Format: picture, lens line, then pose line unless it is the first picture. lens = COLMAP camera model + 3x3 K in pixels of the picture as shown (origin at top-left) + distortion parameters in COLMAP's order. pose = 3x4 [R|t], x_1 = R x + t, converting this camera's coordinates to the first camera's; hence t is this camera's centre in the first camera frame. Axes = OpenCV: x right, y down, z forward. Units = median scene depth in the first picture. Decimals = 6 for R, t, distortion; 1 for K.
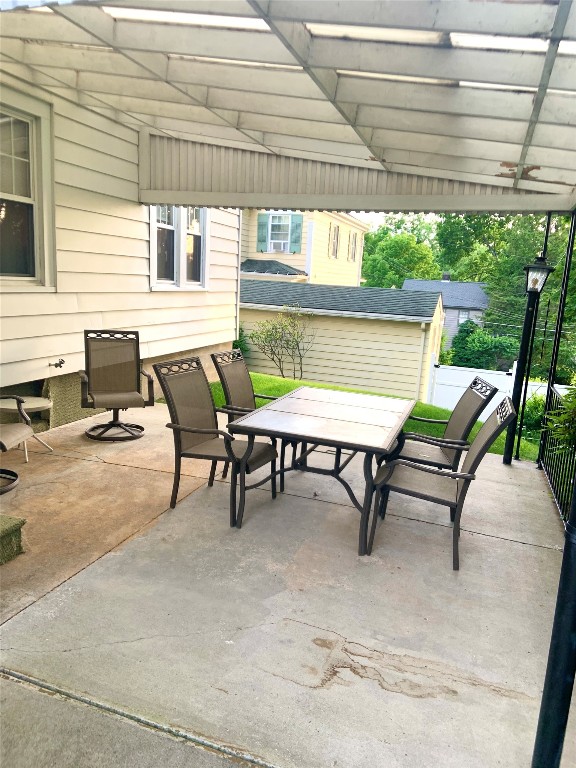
lens RADIAL K [[580.1, 0, 290.8], [0, 580.1, 387.5], [0, 0, 1]] dist [0.143618, -0.160074]
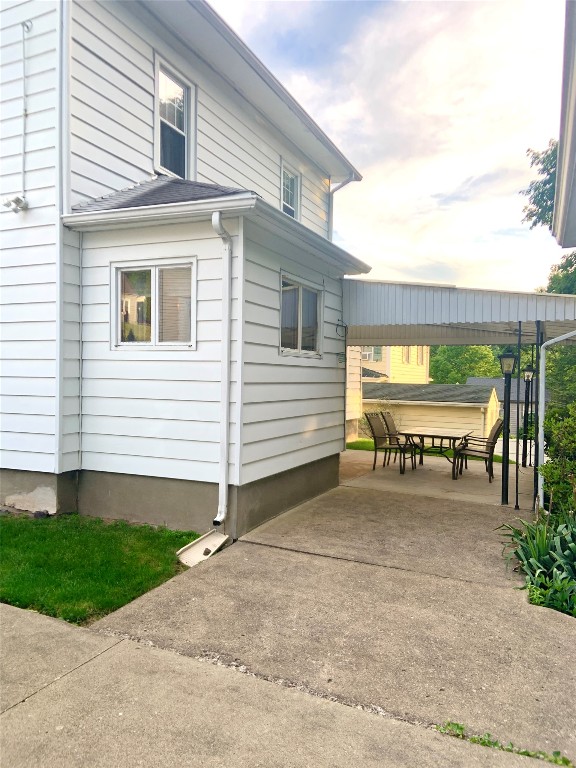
lens RADIAL K [[580.1, 0, 290.8], [0, 580.1, 387.5], [0, 0, 1]] dist [0.143618, -0.160074]
pose [[0.993856, -0.038181, -0.103889, -0.071752], [0.019454, 0.984263, -0.175634, 0.073022], [0.108960, 0.172534, 0.978959, -0.391040]]
